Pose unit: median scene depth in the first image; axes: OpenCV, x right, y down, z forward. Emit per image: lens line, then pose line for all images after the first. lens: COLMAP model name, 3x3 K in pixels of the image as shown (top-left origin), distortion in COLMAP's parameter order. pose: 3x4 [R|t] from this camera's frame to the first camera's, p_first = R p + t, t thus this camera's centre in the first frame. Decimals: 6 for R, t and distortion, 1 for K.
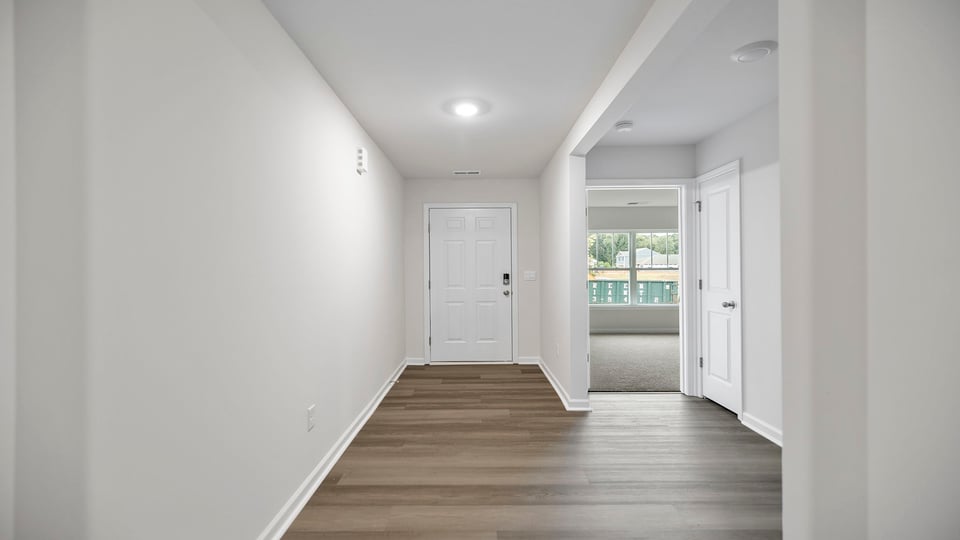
lens RADIAL K [[420.5, 0, 478.1], [0, 420.5, 264.2], [0, 0, 1]] dist [0.000469, -0.000036]
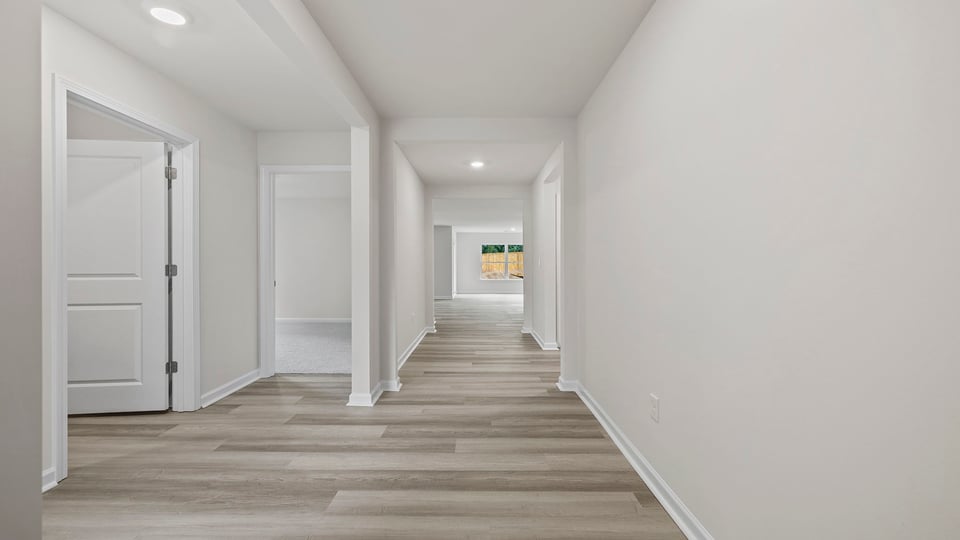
lens RADIAL K [[409.4, 0, 480.0], [0, 409.4, 270.0], [0, 0, 1]] dist [0.000881, 0.000390]
pose [[-0.999865, 0.010029, -0.012994, -0.015531], [0.010126, 0.999921, -0.007483, 0.058169], [0.012918, -0.007614, -0.999888, 1.450593]]
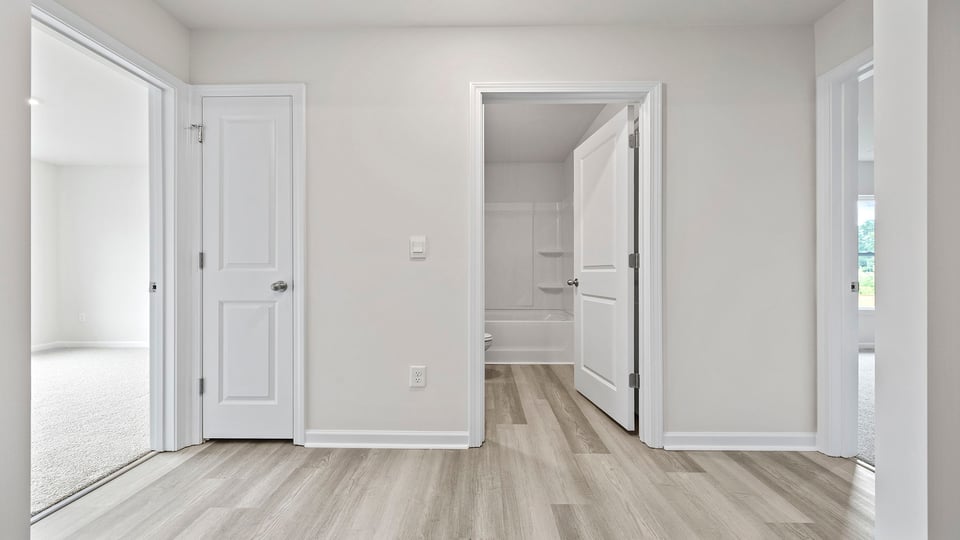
lens RADIAL K [[420.5, 0, 478.1], [0, 420.5, 264.2], [0, 0, 1]] dist [0.000469, -0.000036]
pose [[0.009574, 0.007406, 0.999927, -0.108710], [-0.018952, 0.999794, -0.007223, 0.062677], [-0.999775, -0.018881, 0.009713, 0.728145]]
